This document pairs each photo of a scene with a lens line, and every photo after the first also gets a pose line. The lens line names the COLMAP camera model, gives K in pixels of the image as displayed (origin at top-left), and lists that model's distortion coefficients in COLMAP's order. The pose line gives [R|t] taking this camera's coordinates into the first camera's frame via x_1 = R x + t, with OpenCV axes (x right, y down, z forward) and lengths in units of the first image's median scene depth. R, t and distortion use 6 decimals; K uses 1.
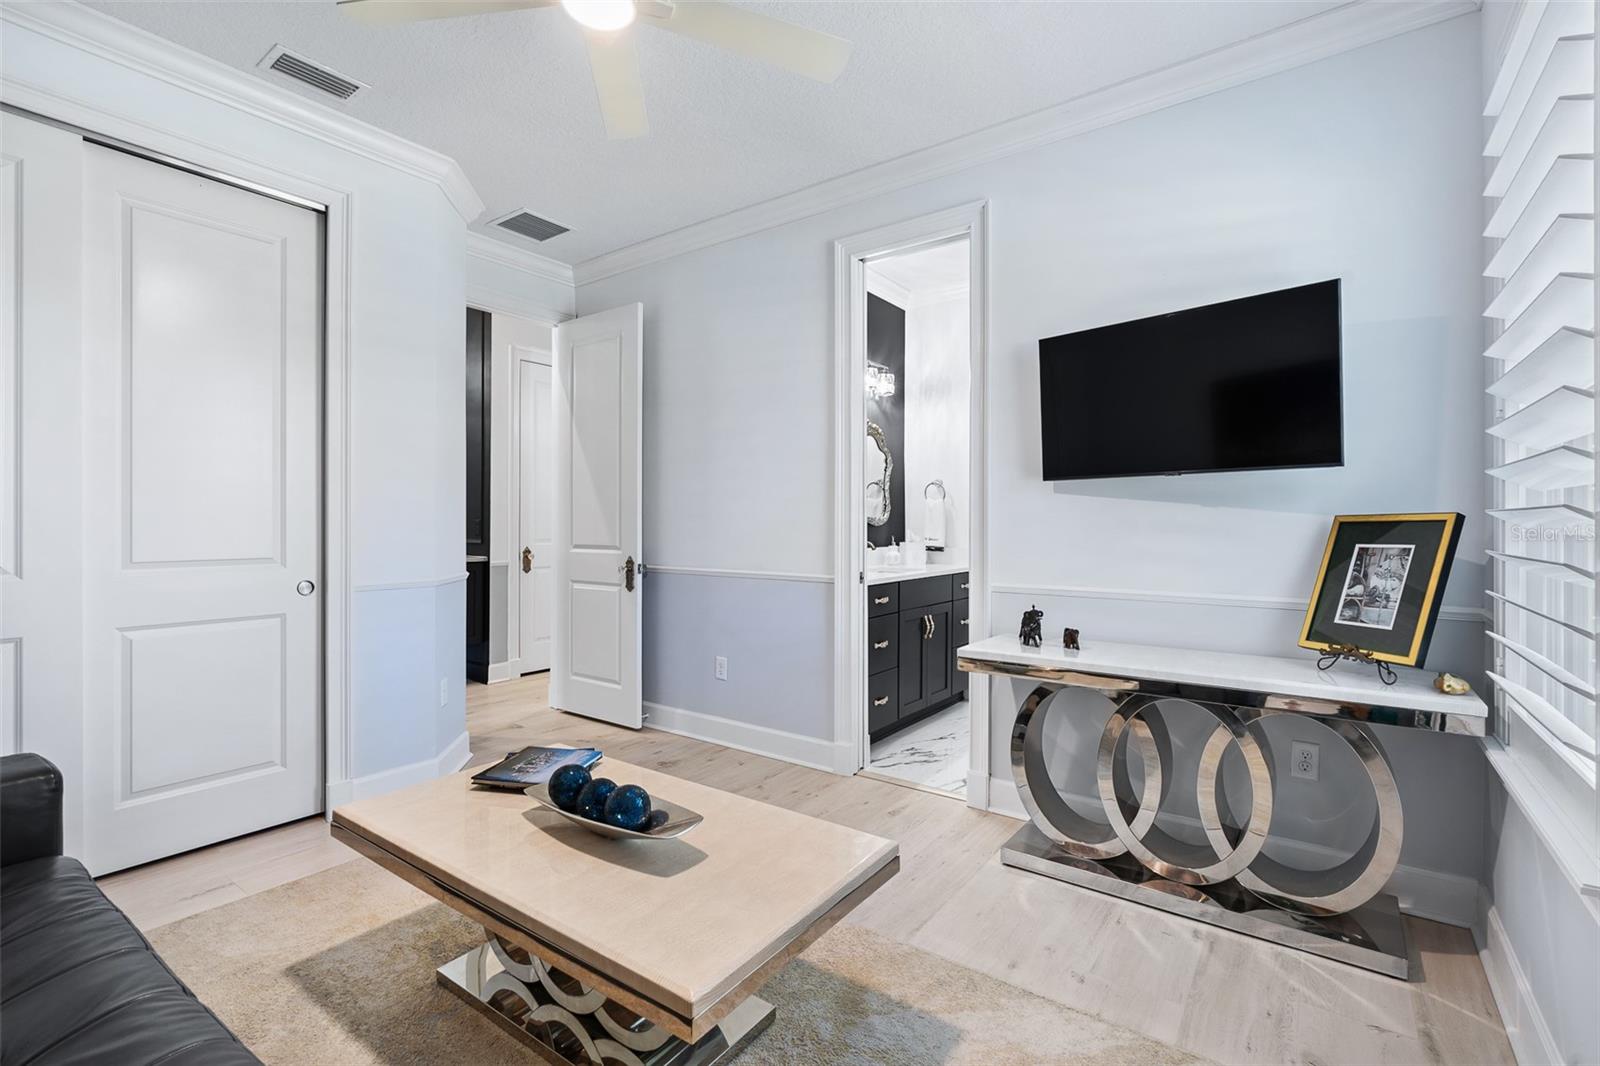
lens RADIAL K [[719.1, 0, 807.4], [0, 719.1, 528.2], [0, 0, 1]] dist [0.000190, 0.000649]
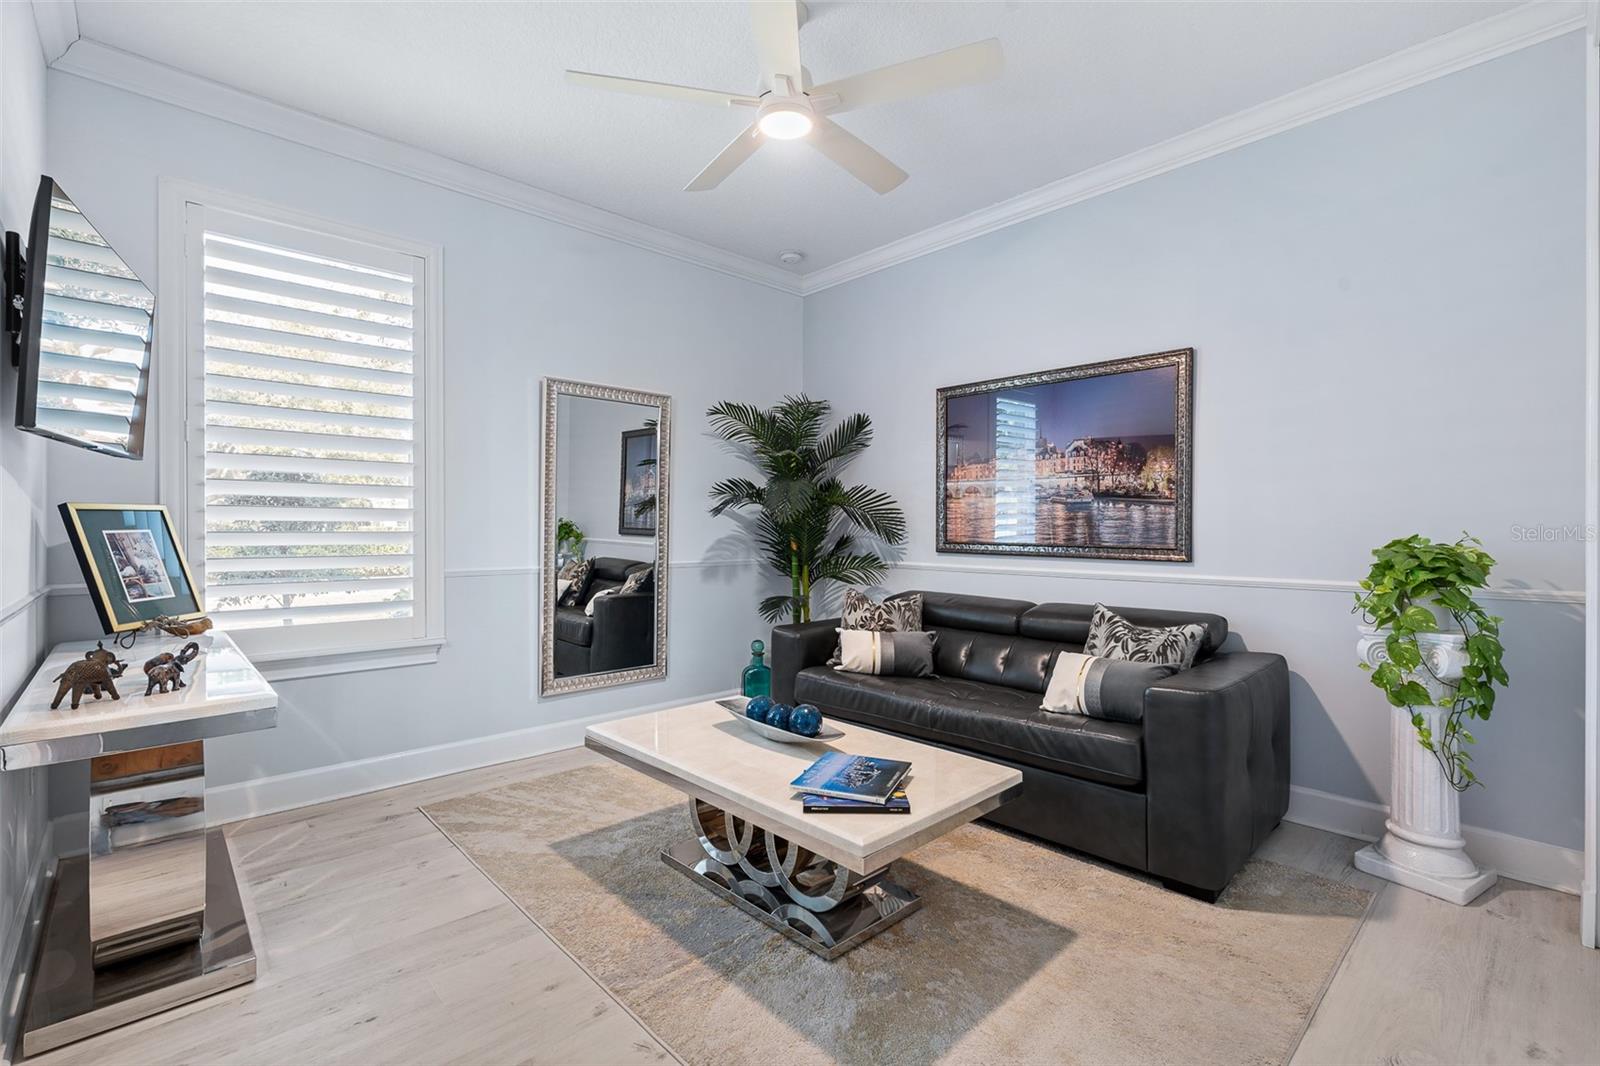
lens RADIAL K [[719.1, 0, 799.0], [0, 719.1, 529.7], [0, 0, 1]] dist [0.000190, 0.000649]
pose [[-0.979506, 0.000701, 0.201415, -0.505716], [0.001967, 0.999980, 0.006085, 0.017549], [-0.201406, 0.006357, -0.979487, 1.971929]]
